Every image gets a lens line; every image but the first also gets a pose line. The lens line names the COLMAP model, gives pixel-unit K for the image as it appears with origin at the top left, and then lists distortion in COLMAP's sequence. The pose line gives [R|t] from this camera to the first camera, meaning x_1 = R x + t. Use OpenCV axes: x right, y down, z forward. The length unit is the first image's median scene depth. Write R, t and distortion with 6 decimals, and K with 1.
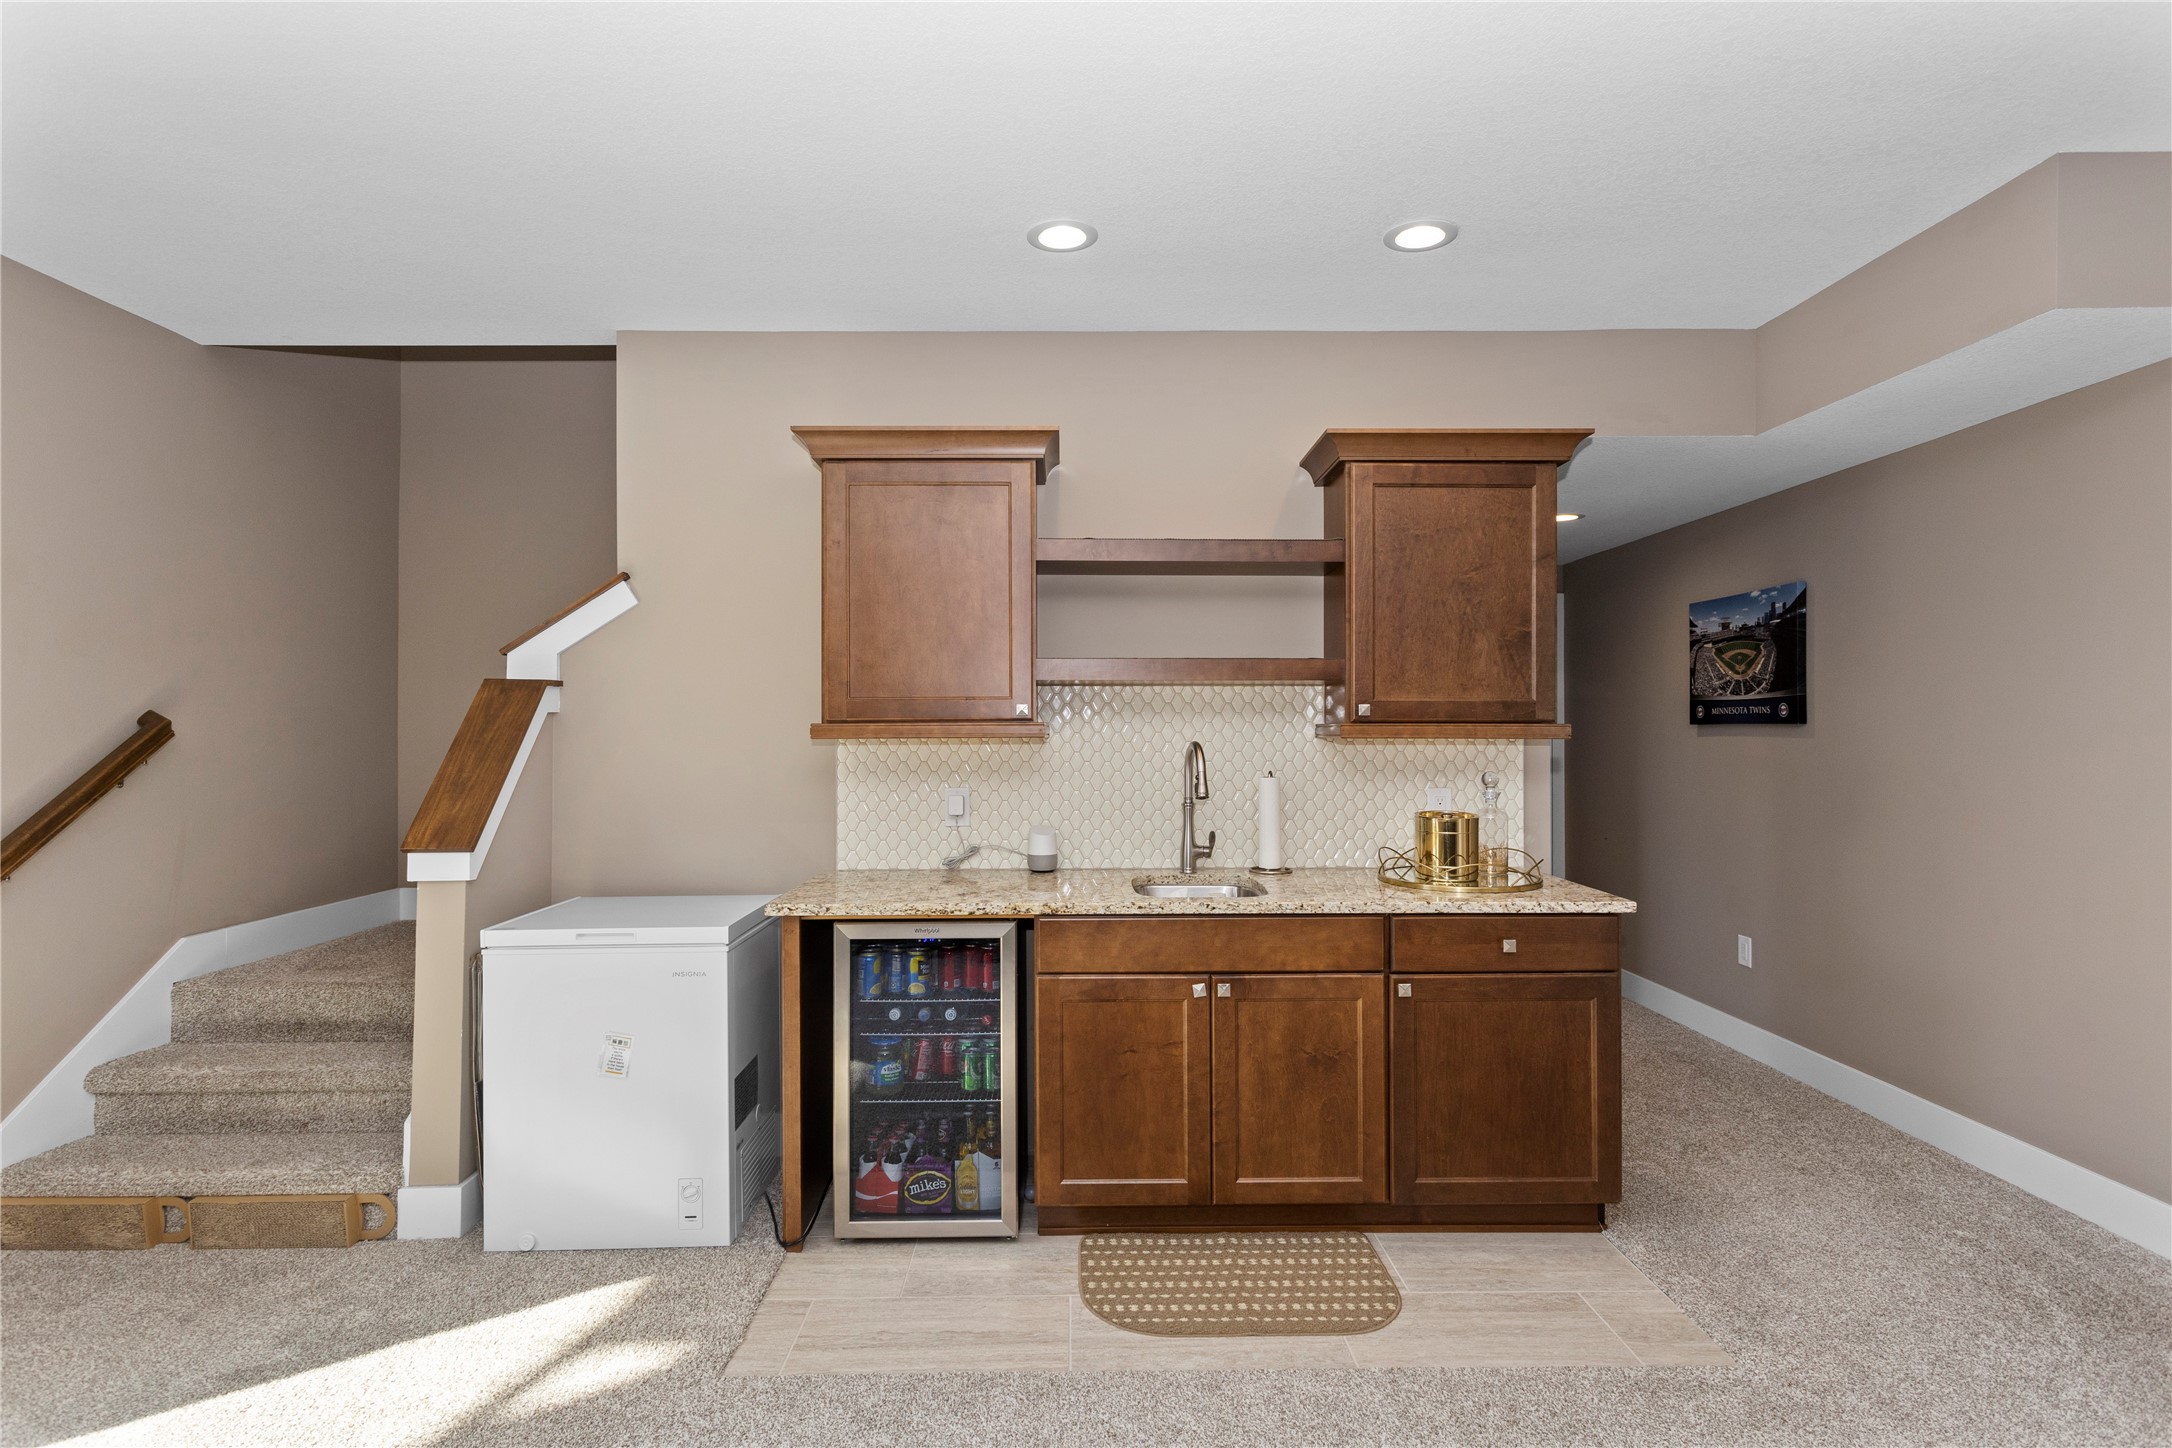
lens RADIAL K [[1070.8, 0, 1086.0], [0, 1070.8, 724.0], [0, 0, 1]] dist [-0.017756, 0.024954]
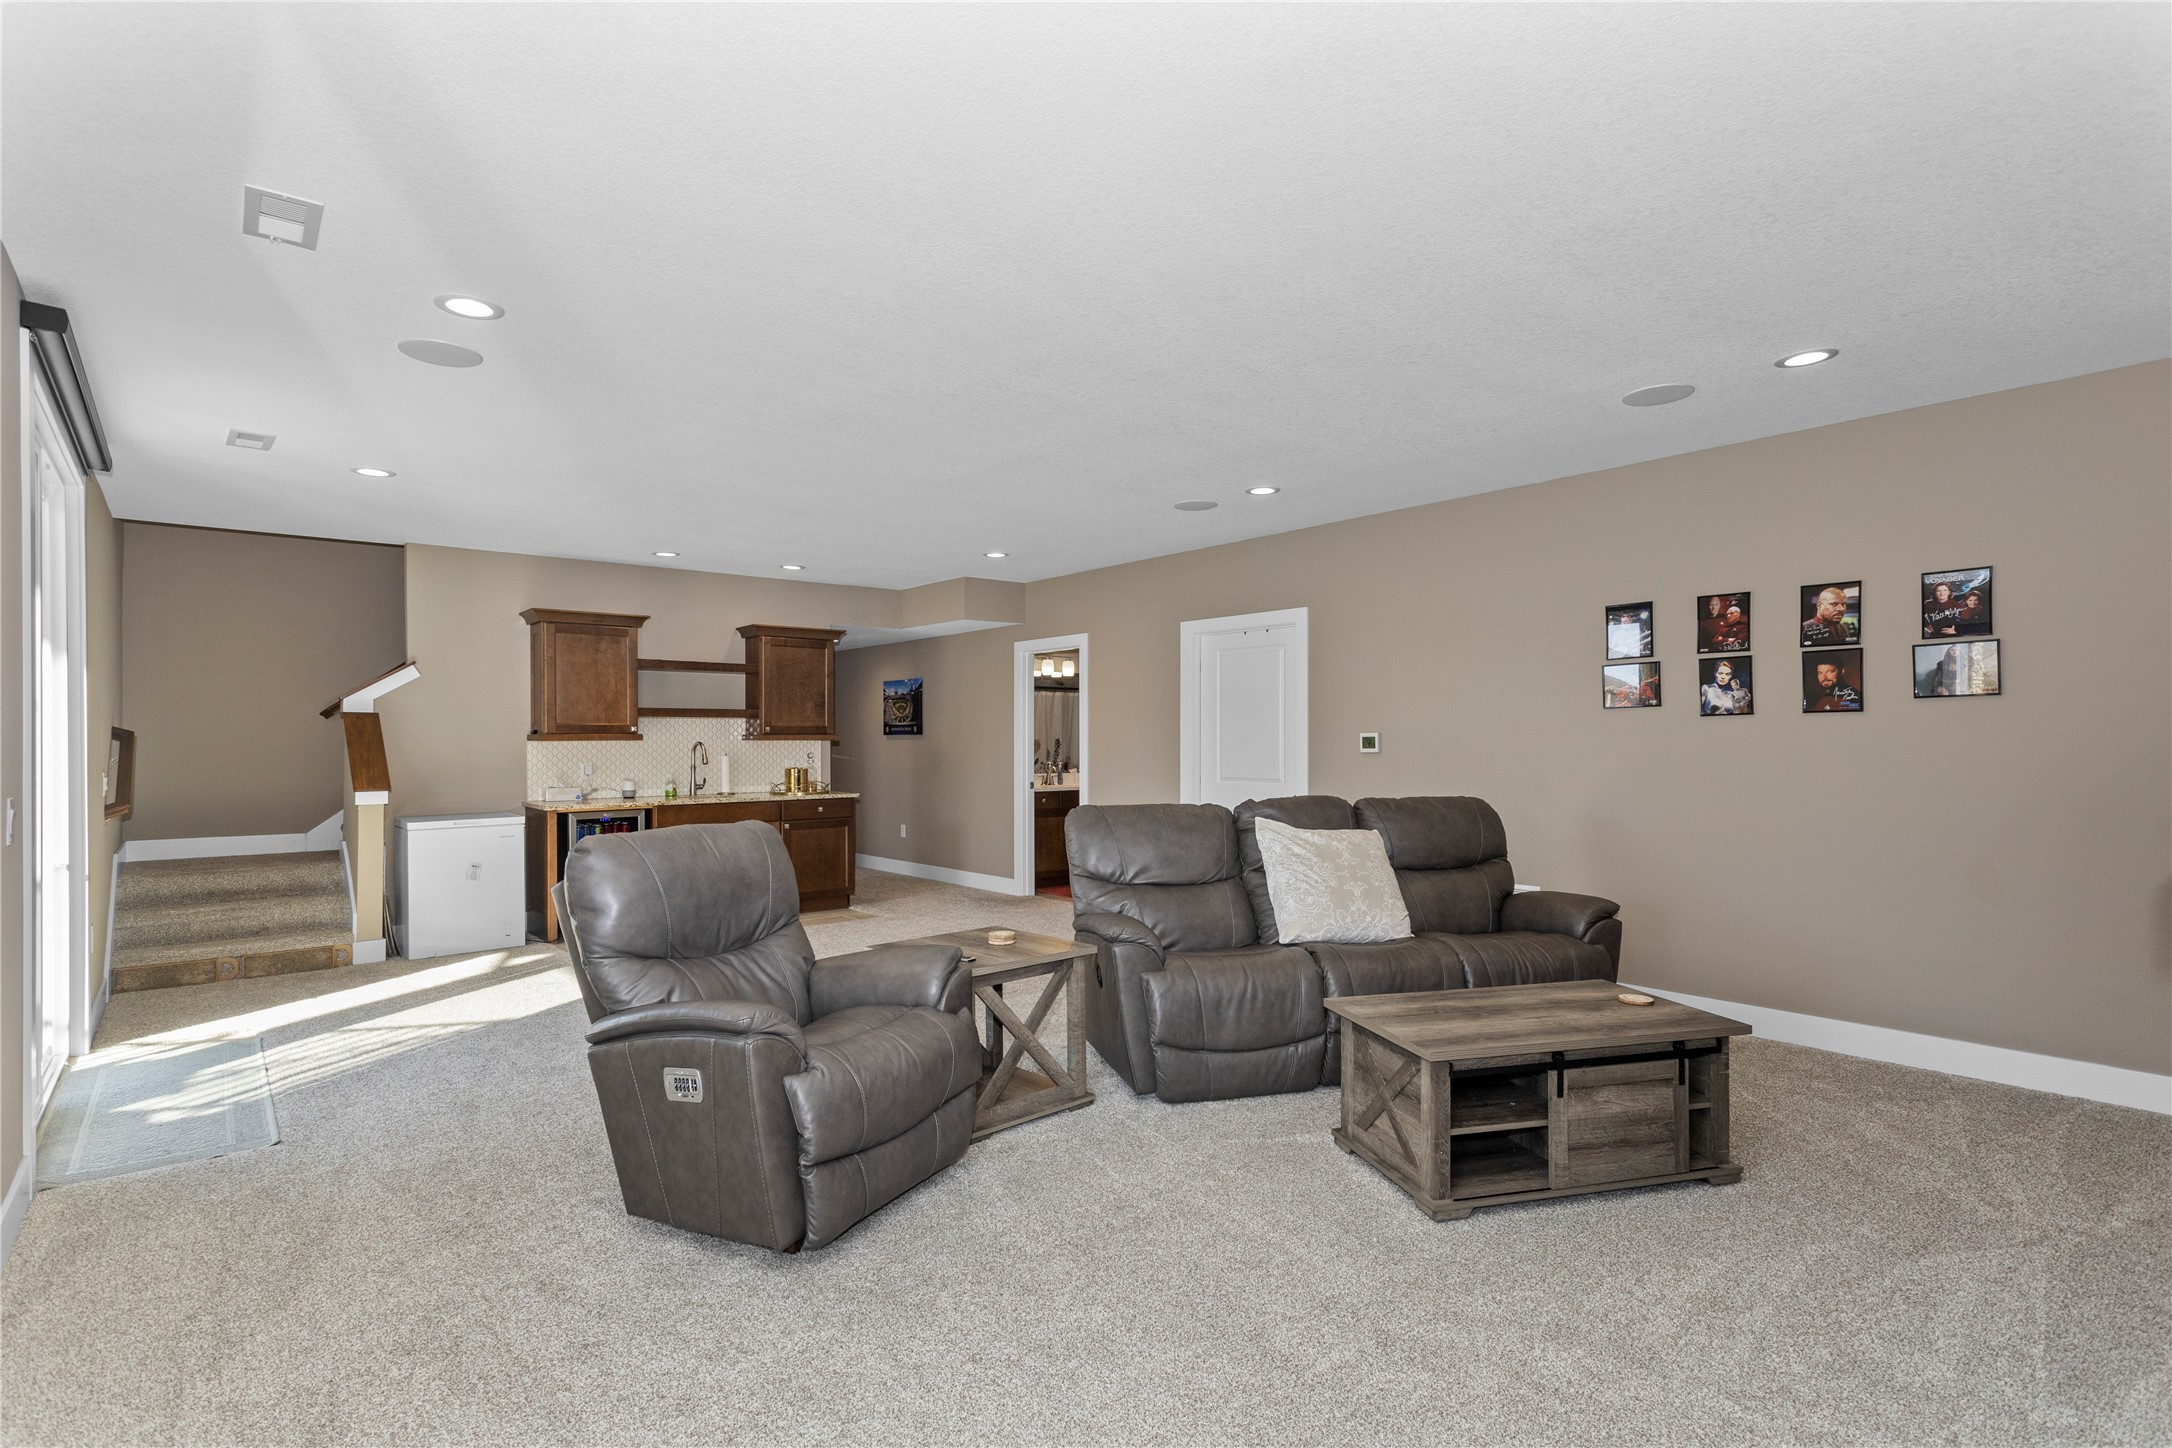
lens RADIAL K [[1070.8, 0, 1086.0], [0, 1070.8, 724.0], [0, 0, 1]] dist [-0.017756, 0.024954]
pose [[0.780162, 0.006261, 0.625547, -0.723099], [0.000889, 0.999938, -0.011117, 0.003806], [-0.625577, 0.009230, 0.780108, -1.449379]]
